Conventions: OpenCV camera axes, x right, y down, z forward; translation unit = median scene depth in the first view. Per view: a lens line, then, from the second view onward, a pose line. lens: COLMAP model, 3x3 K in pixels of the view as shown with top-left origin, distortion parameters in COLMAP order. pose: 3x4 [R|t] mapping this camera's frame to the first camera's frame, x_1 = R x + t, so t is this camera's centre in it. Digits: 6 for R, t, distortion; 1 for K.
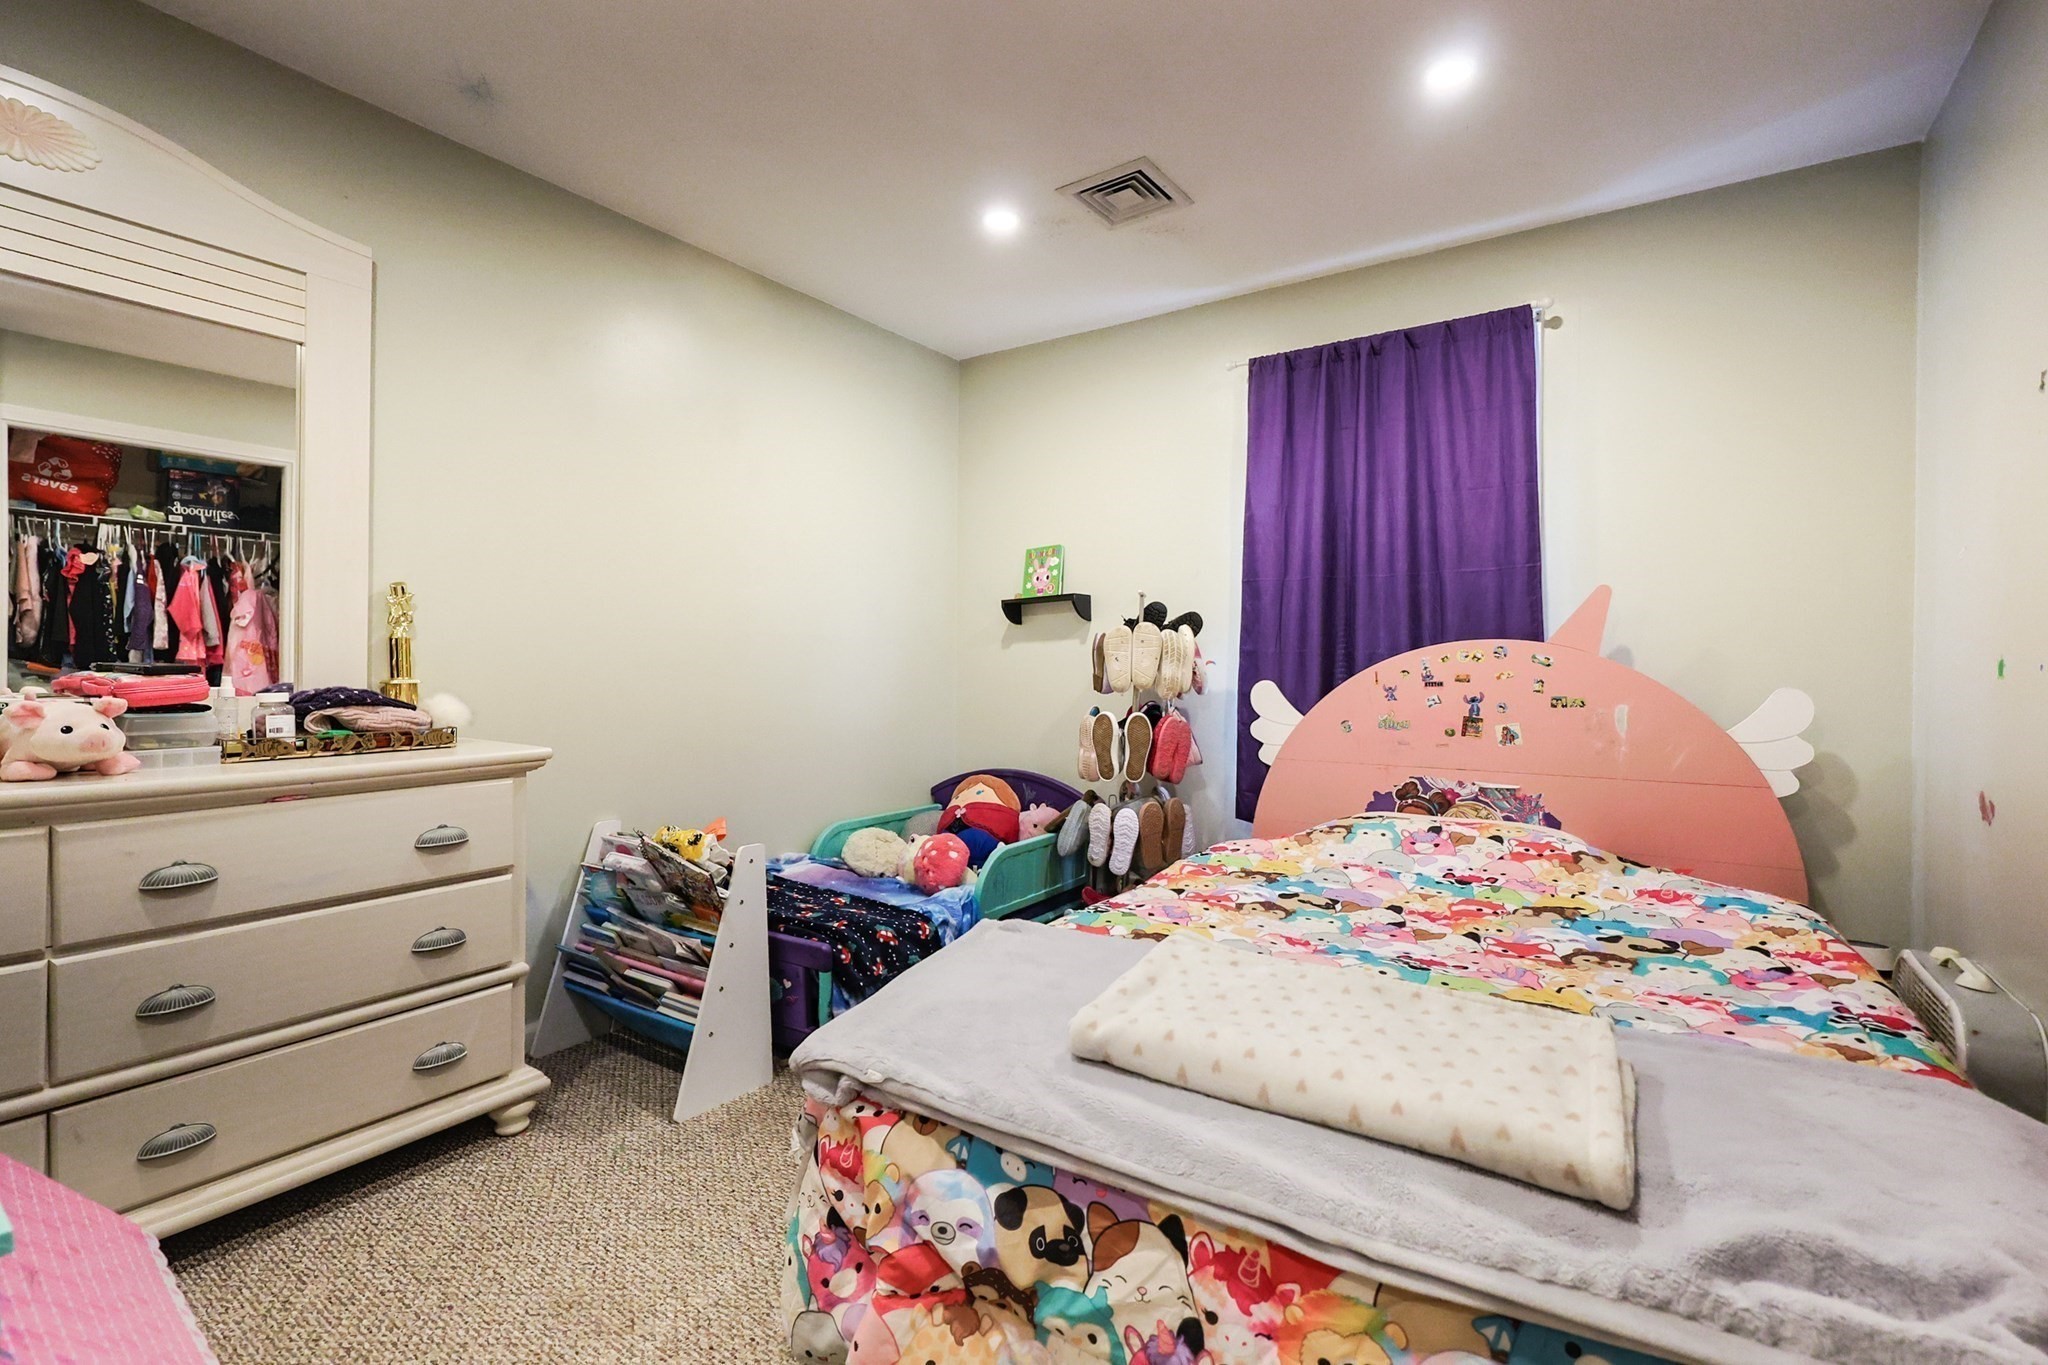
lens RADIAL K [[888.4, 0, 1043.1], [0, 888.4, 668.9], [0, 0, 1]] dist [-0.002432, 0.000010]
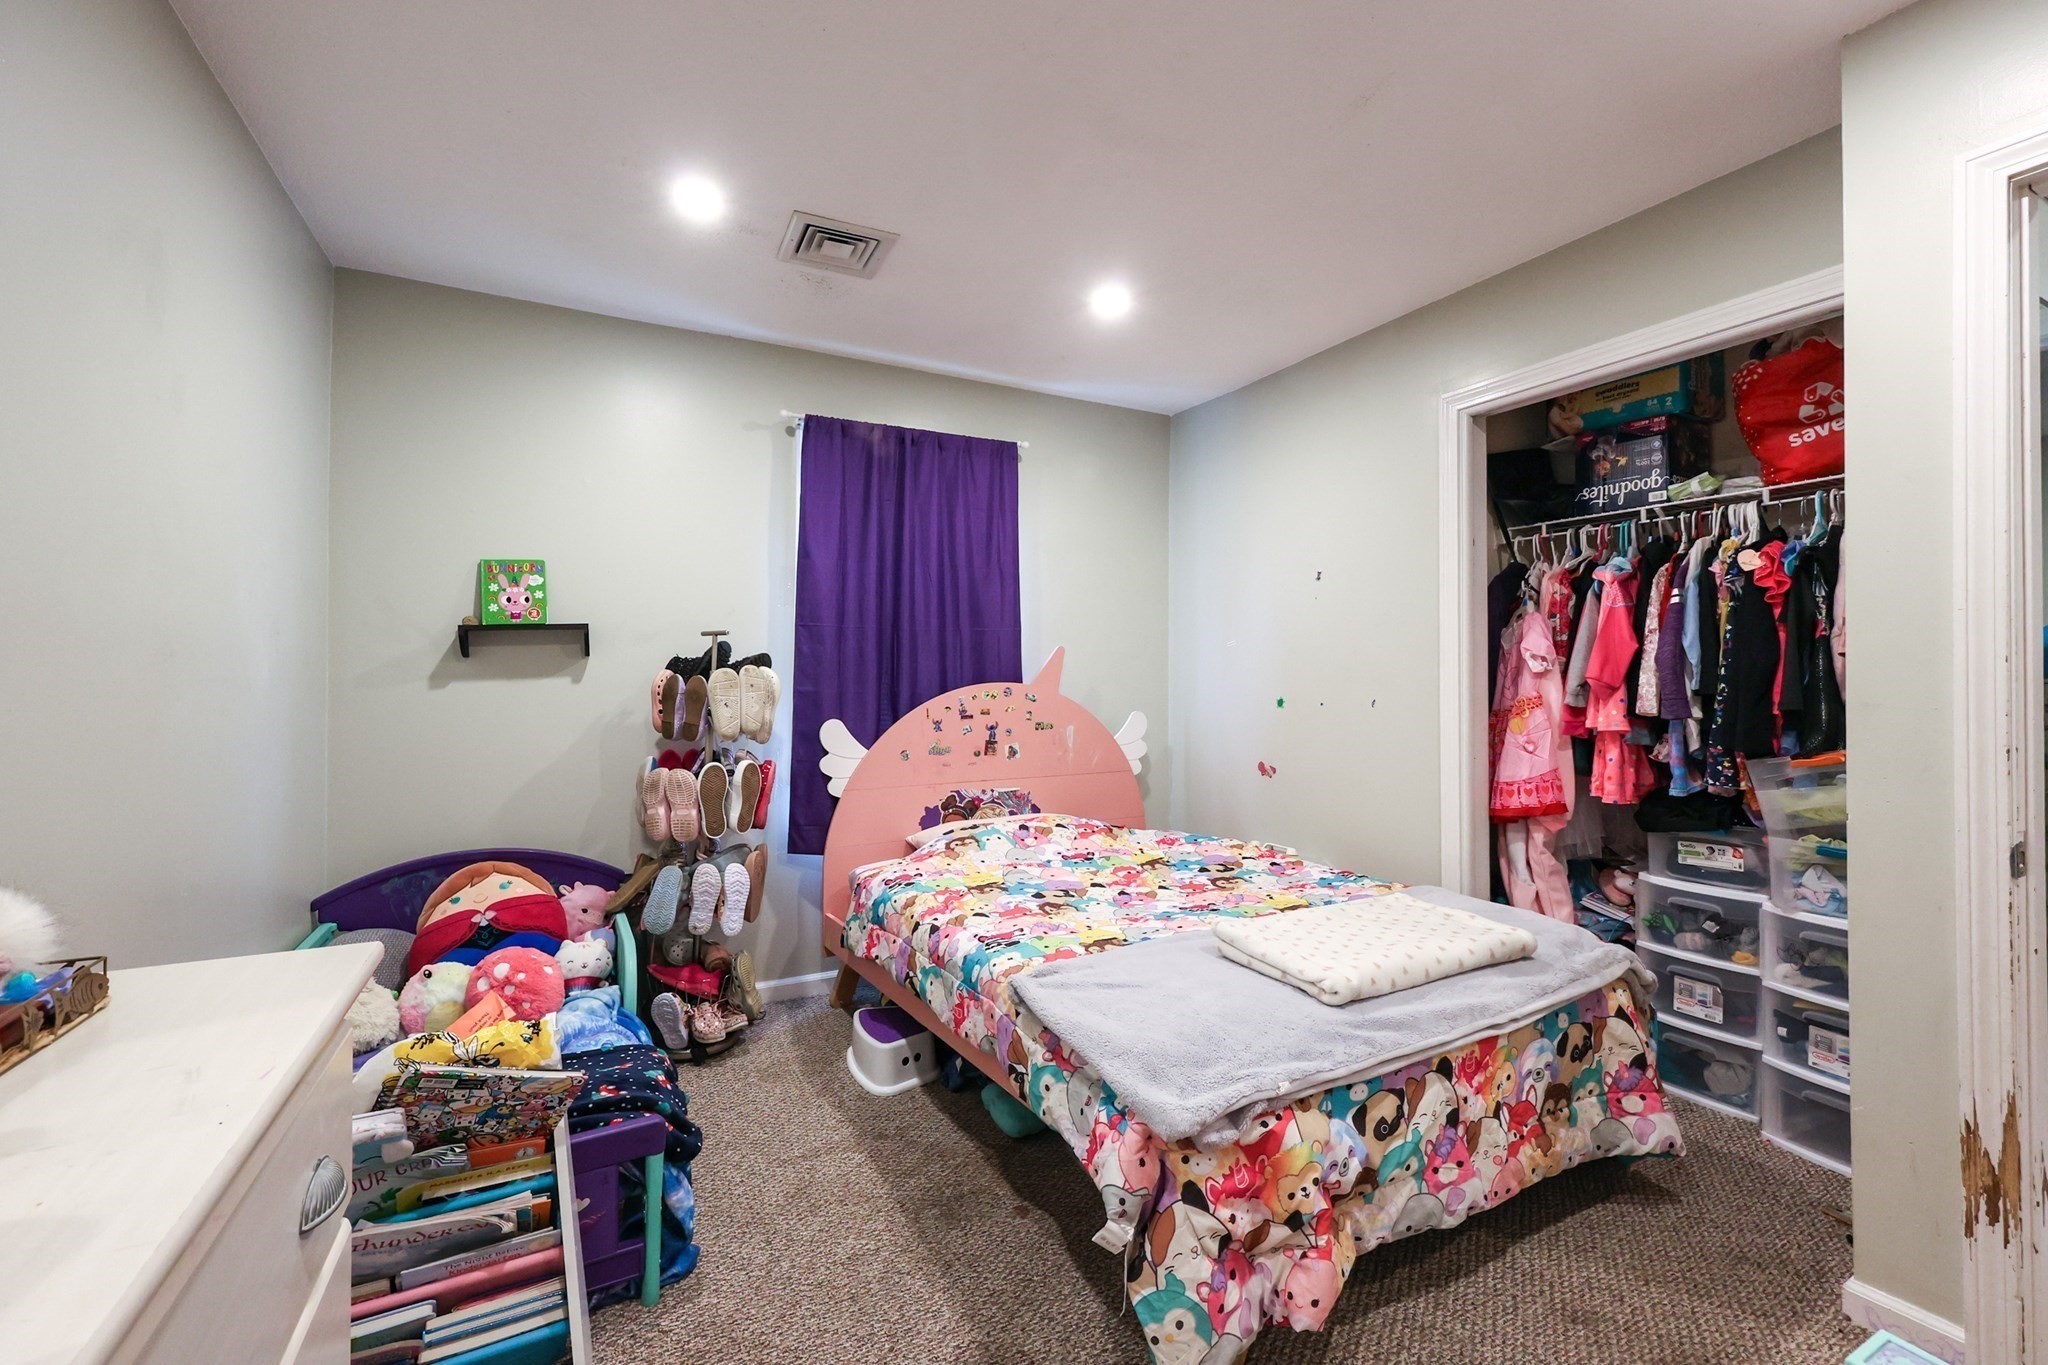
lens RADIAL K [[848.6, 0, 1034.2], [0, 848.6, 669.2], [0, 0, 1]] dist [0.000294, 0.000096]
pose [[0.484525, 0.000155, 0.874777, -0.610722], [0.006770, 0.999969, -0.003927, -0.048305], [-0.874751, 0.007825, 0.484509, 0.326633]]
